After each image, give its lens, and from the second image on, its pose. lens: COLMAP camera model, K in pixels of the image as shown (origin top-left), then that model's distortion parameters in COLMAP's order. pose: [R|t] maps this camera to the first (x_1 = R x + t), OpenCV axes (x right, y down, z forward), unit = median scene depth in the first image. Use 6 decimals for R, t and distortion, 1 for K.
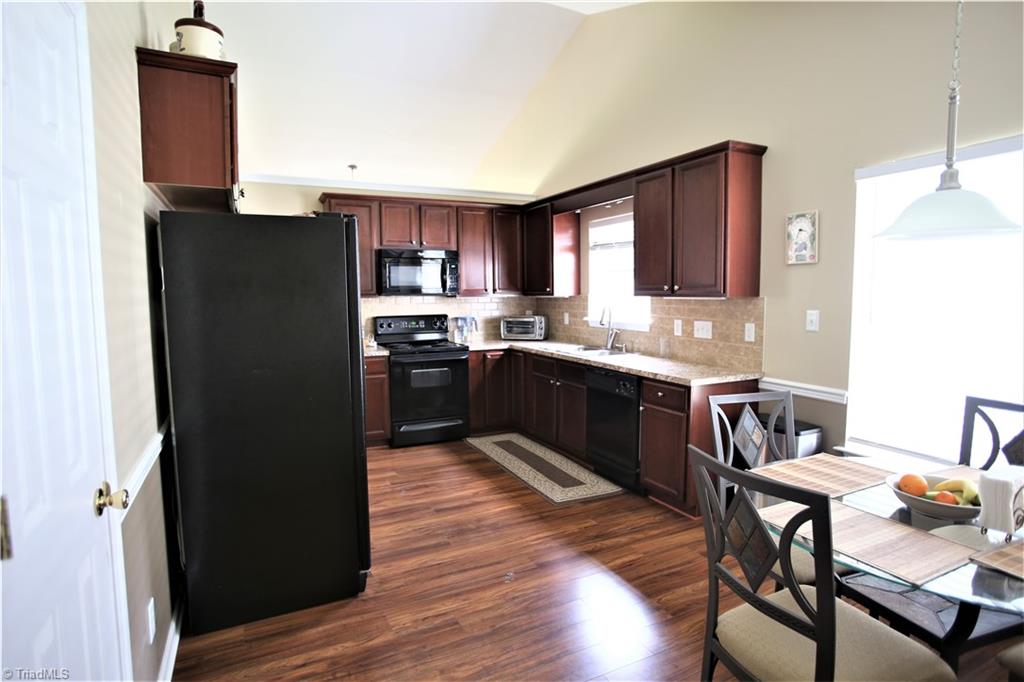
lens RADIAL K [[540.7, 0, 513.1], [0, 540.7, 339.1], [0, 0, 1]] dist [0.002473, 0.000443]
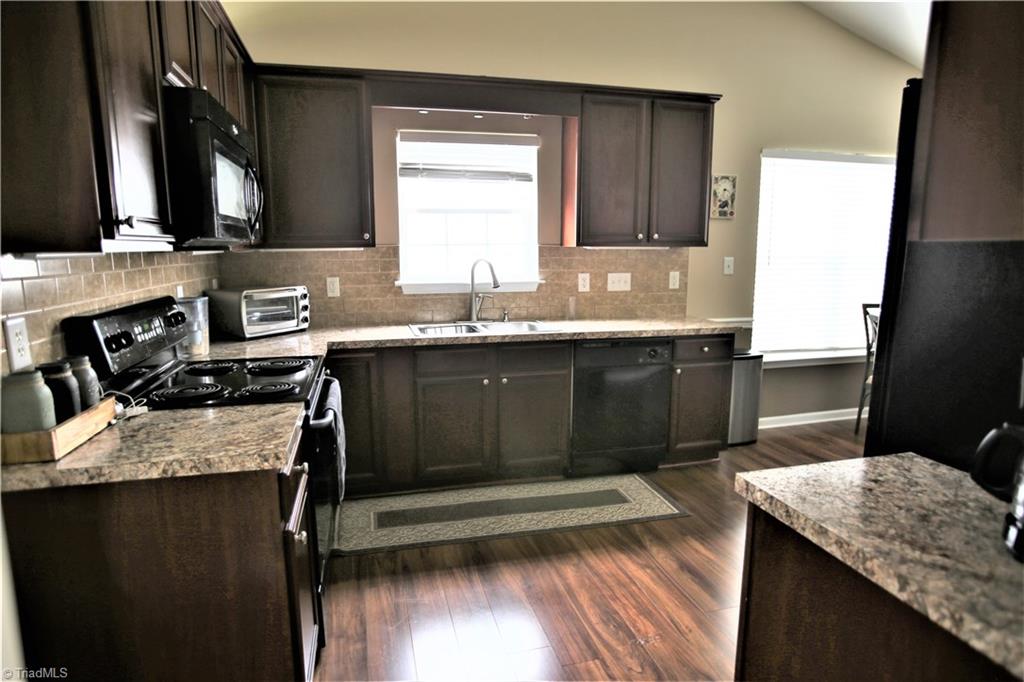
lens RADIAL K [[584.2, 0, 513.5], [0, 584.2, 338.4], [0, 0, 1]] dist [-0.031310, 0.001311]
pose [[0.217005, -0.148011, 0.964884, -0.712044], [0.084901, 0.987554, 0.132394, -0.073589], [-0.972471, 0.053189, 0.226871, 0.993785]]
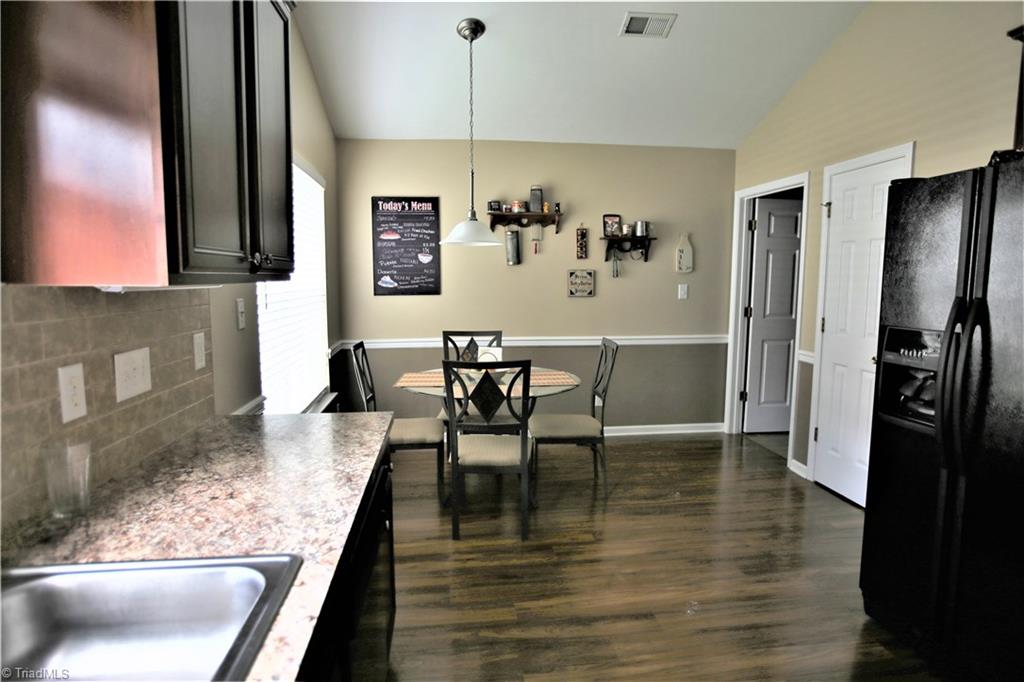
lens RADIAL K [[584.2, 0, 510.1], [0, 584.2, 340.9], [0, 0, 1]] dist [-0.031310, 0.001311]
pose [[-0.937862, -0.039116, 0.344797, -0.025468], [0.027990, 0.981862, 0.187520, -0.110316], [-0.345878, 0.185519, -0.919756, 1.321268]]
